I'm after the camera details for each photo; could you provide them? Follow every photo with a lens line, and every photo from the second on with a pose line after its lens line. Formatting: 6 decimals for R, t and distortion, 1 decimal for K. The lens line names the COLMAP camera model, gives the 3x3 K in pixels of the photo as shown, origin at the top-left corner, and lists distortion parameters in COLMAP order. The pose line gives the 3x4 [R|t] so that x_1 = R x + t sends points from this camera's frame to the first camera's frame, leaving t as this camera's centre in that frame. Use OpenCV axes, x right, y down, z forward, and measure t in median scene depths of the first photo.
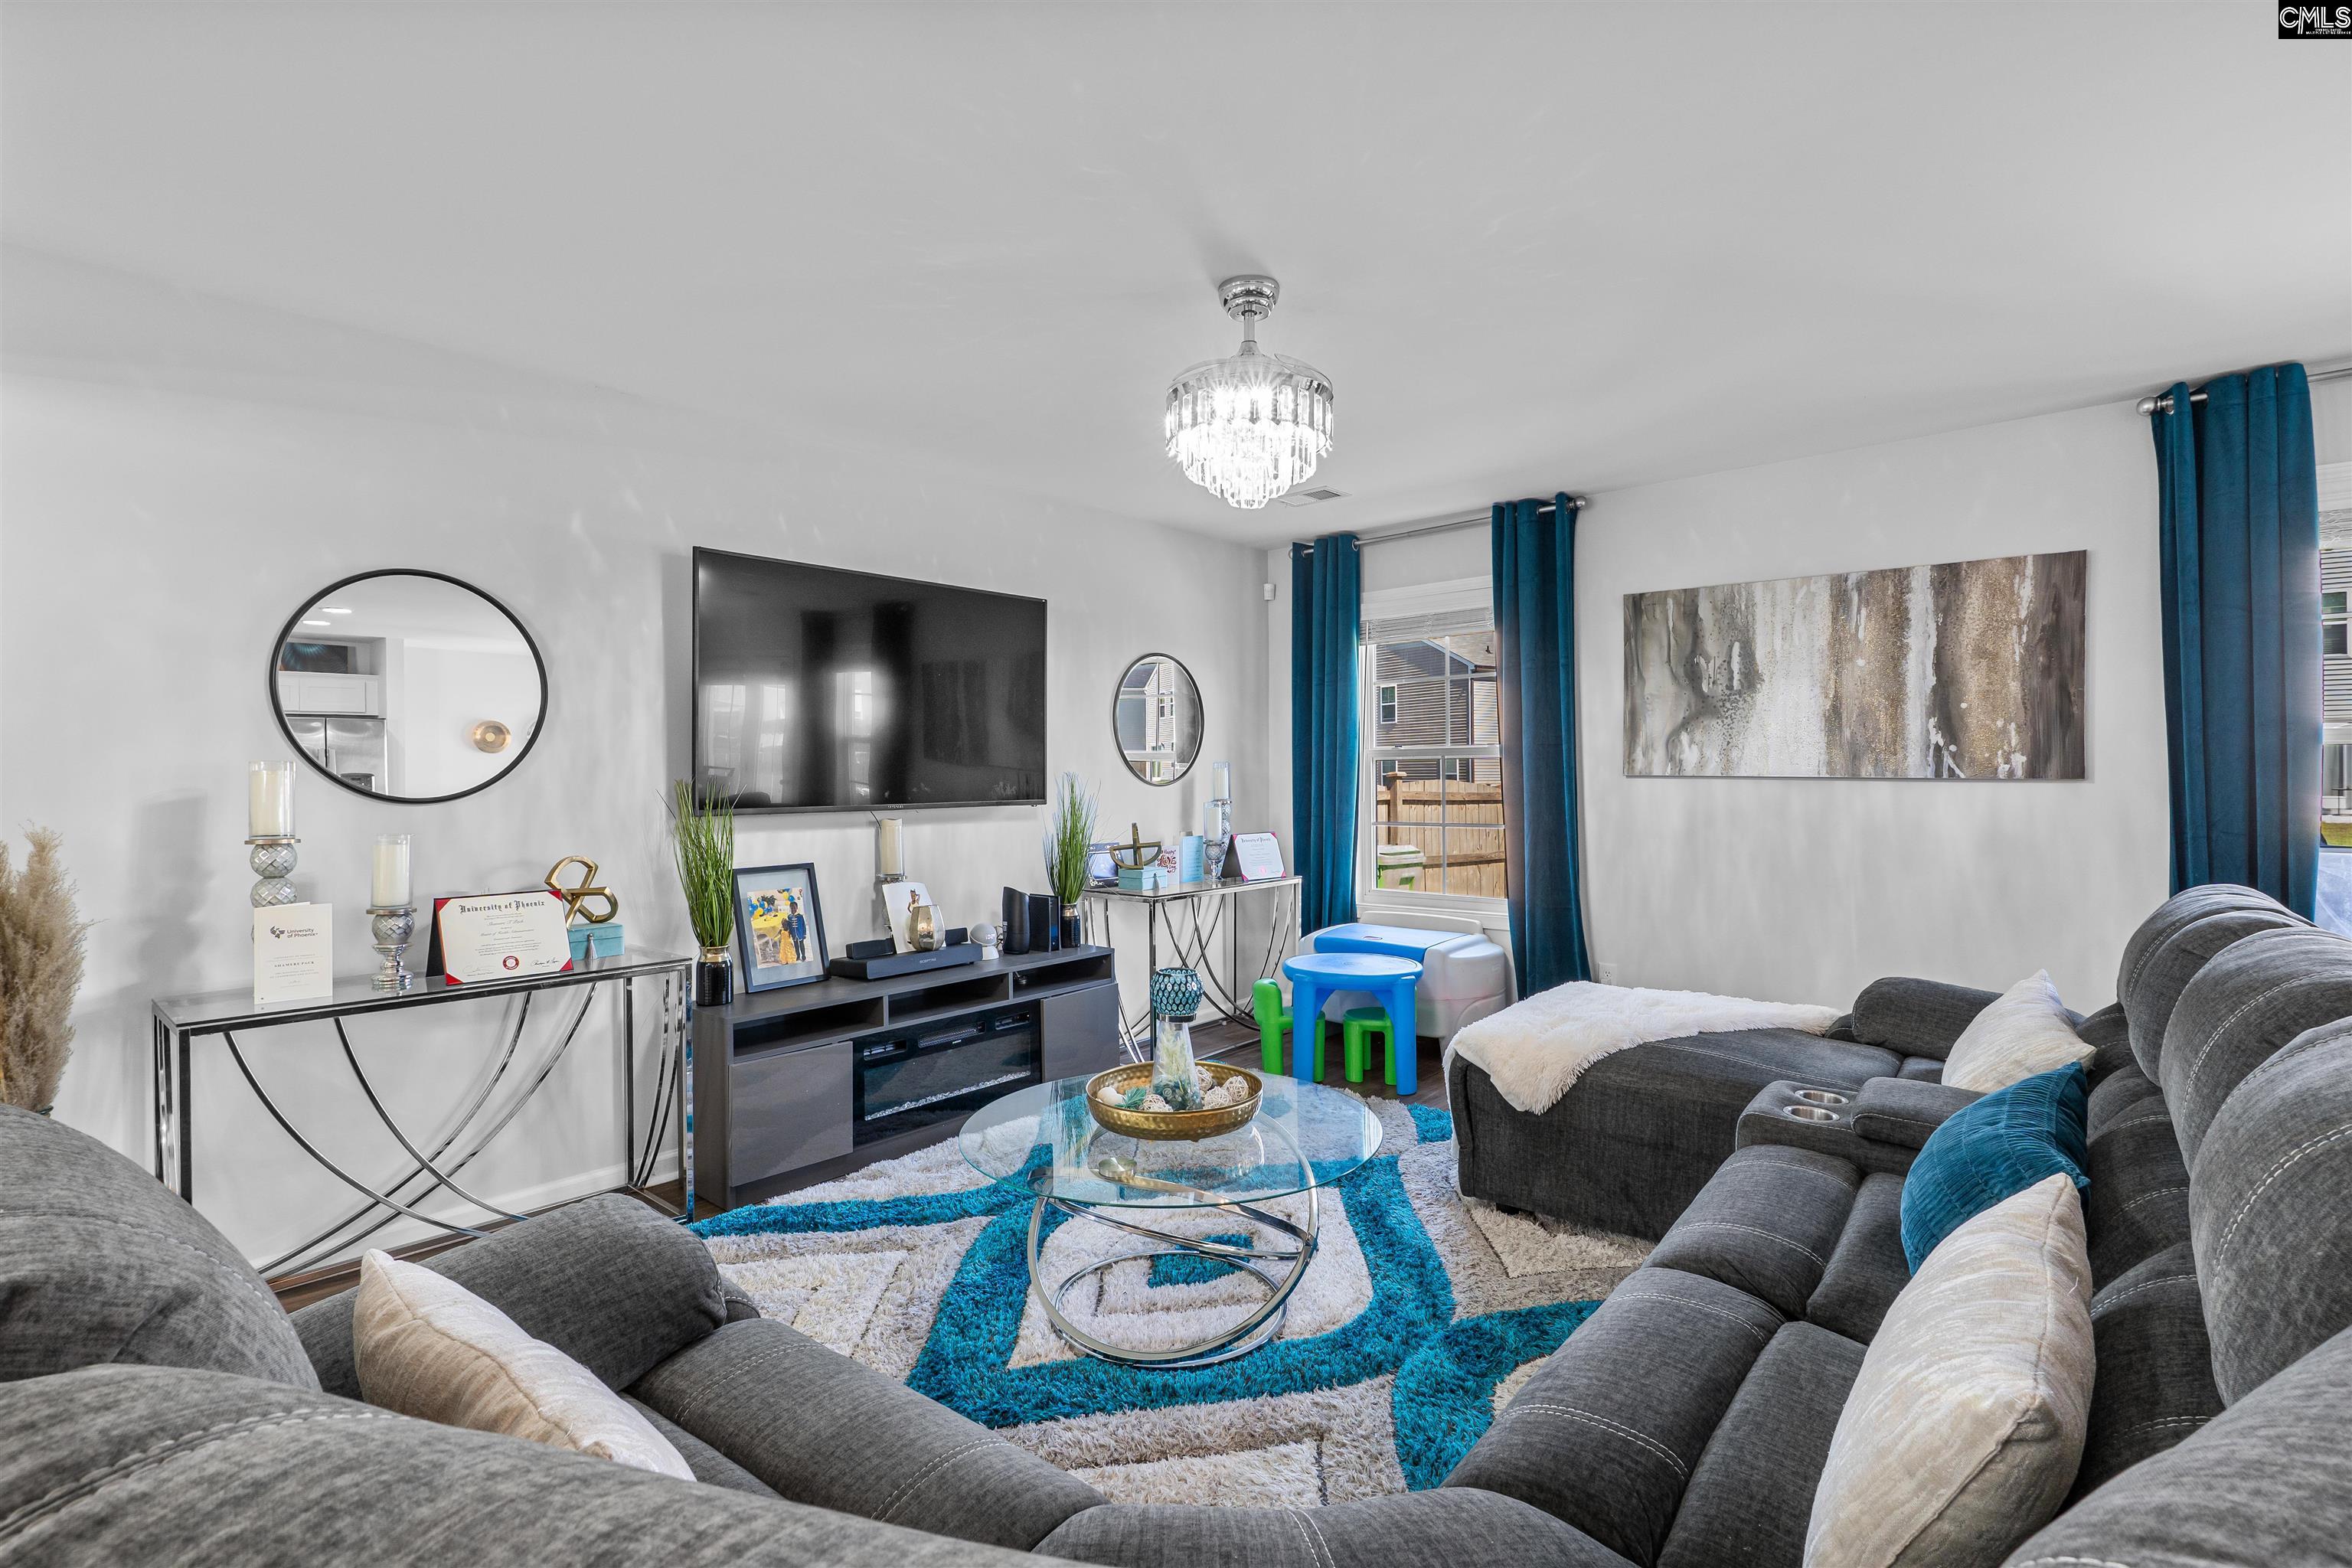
lens RADIAL K [[1081.4, 0, 1171.2], [0, 1081.4, 779.7], [0, 0, 1]] dist [-0.010535, 0.001165]
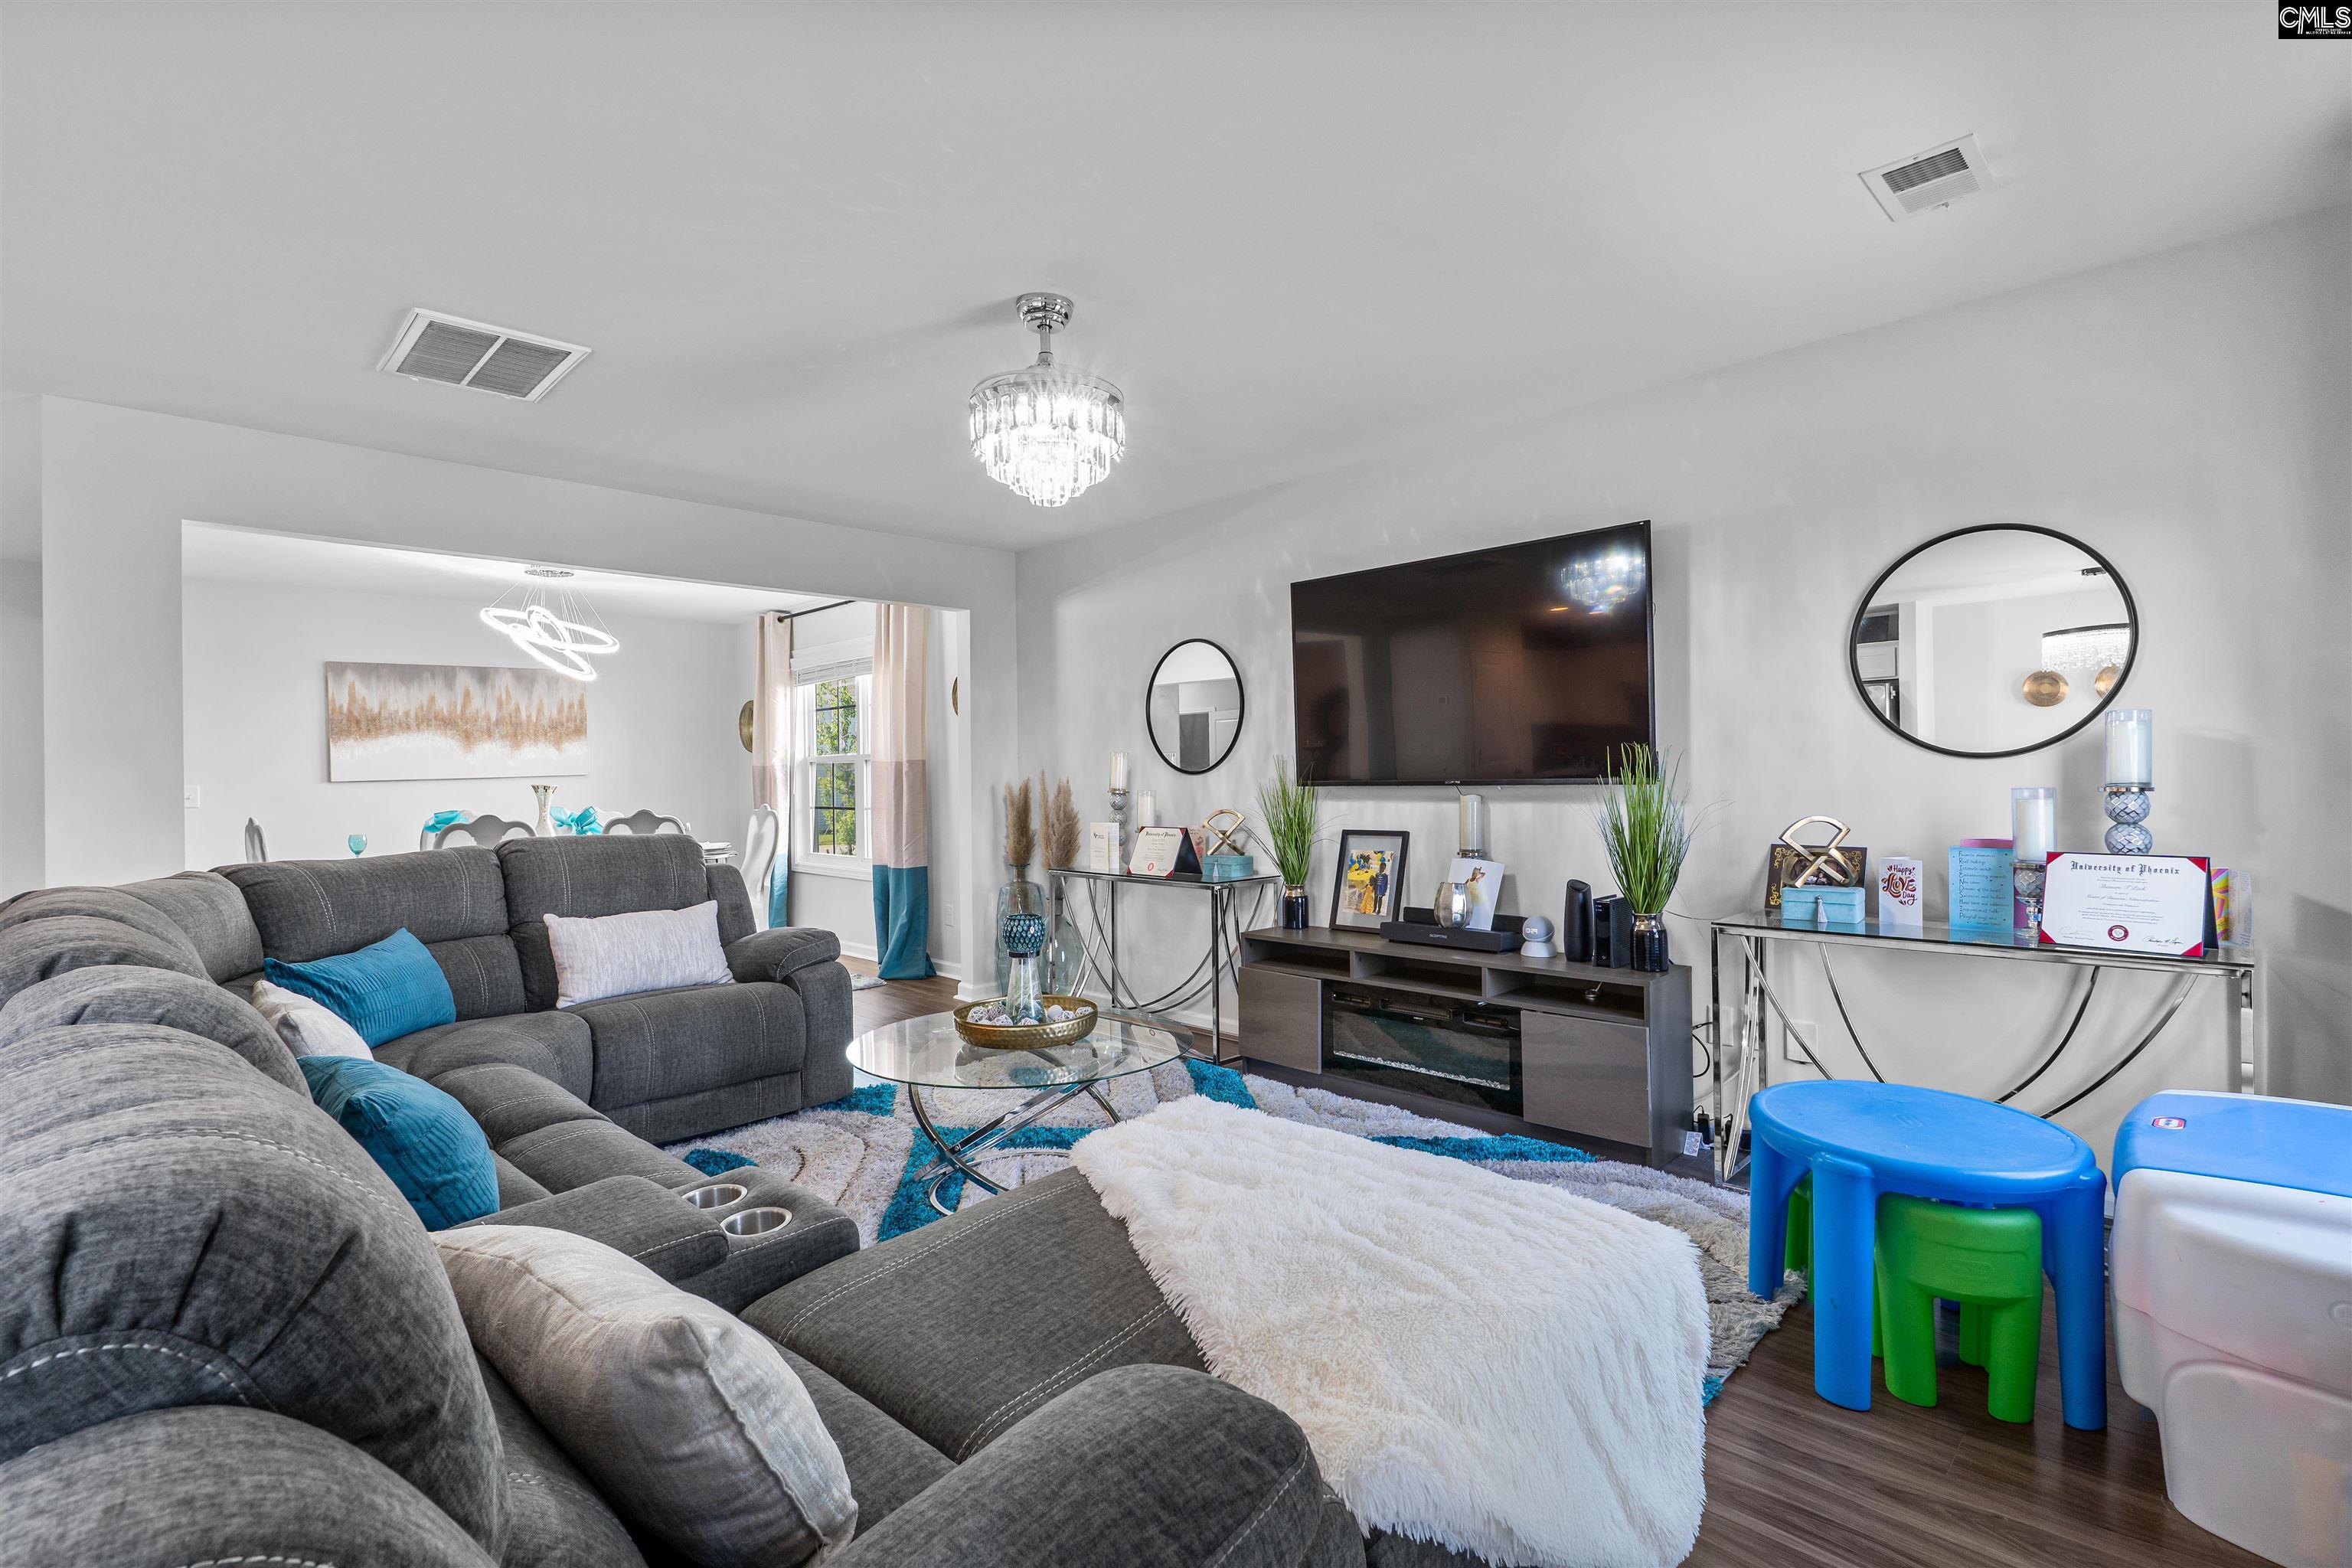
lens RADIAL K [[1081.4, 0, 1161.4], [0, 1081.4, 775.3], [0, 0, 1]] dist [-0.010535, 0.001165]
pose [[-0.052855, 0.020297, -0.998396, 0.721796], [0.021306, 0.999589, 0.019193, -0.007178], [0.998375, -0.020258, -0.053265, 0.726666]]
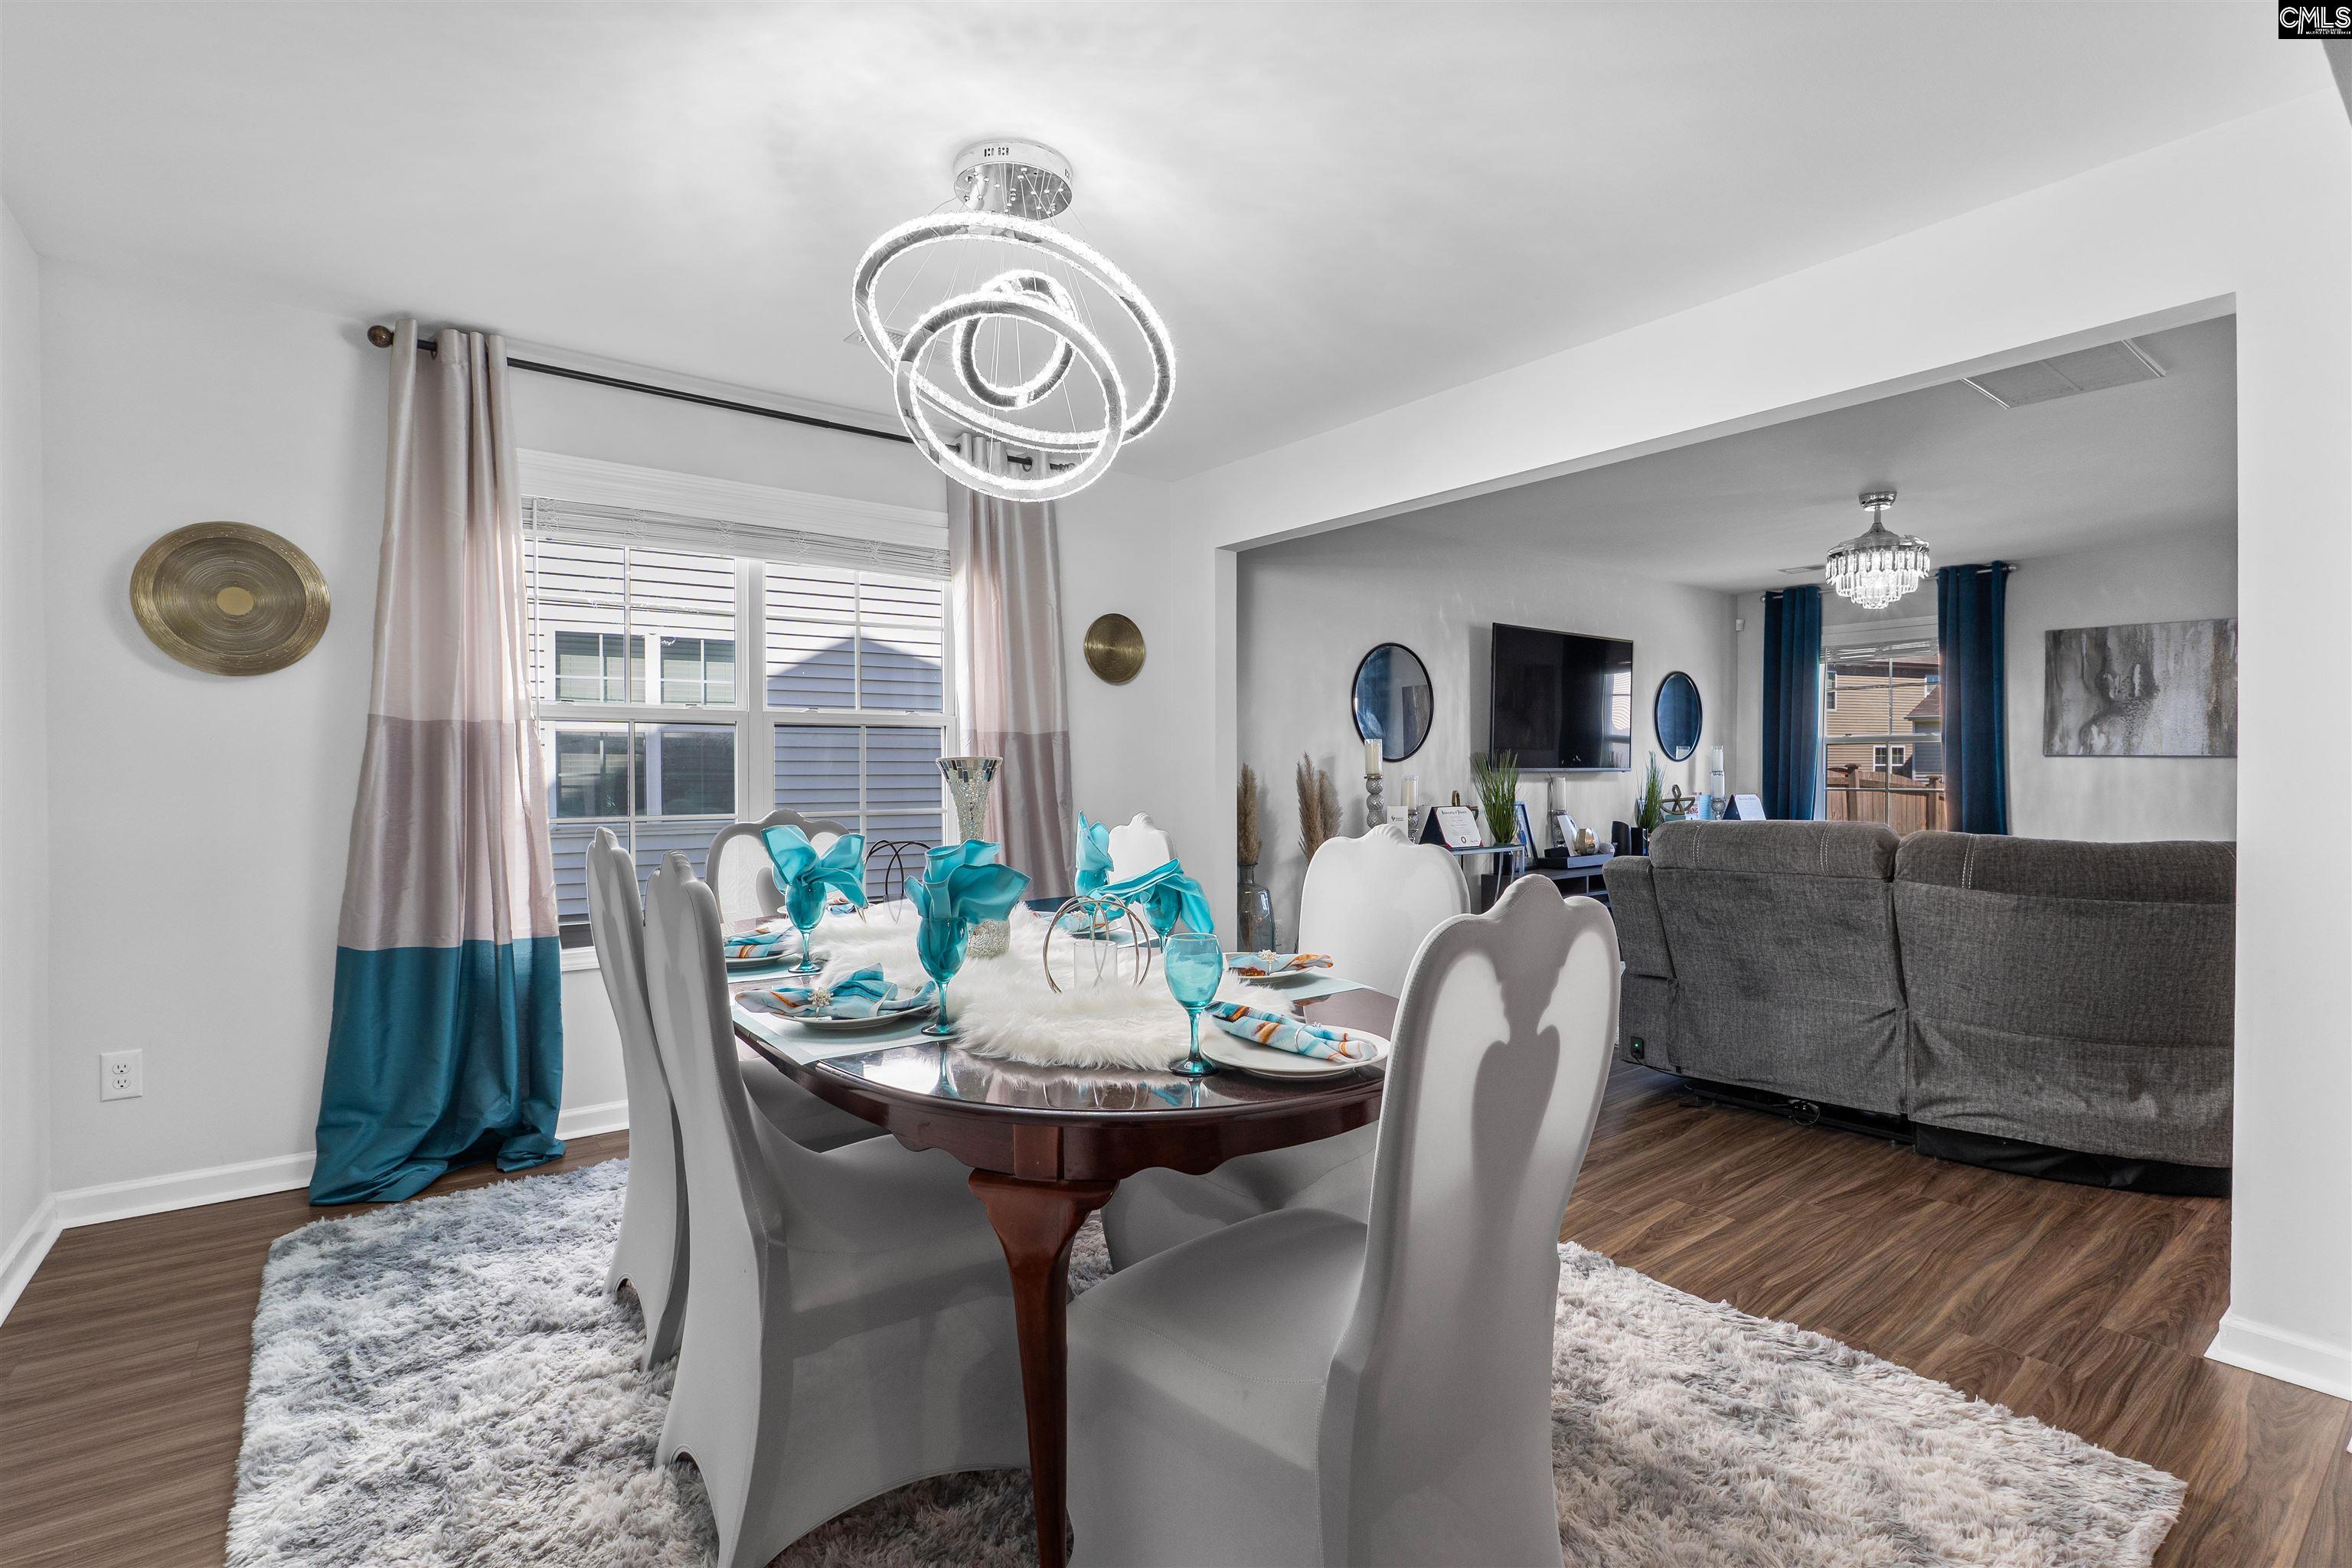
lens RADIAL K [[1081.4, 0, 1167.0], [0, 1081.4, 778.2], [0, 0, 1]] dist [-0.010535, 0.001165]
pose [[0.978427, 0.009986, -0.206350, -0.484803], [-0.008050, 0.999915, 0.010222, 0.024499], [0.206435, -0.008340, 0.978425, -0.732892]]
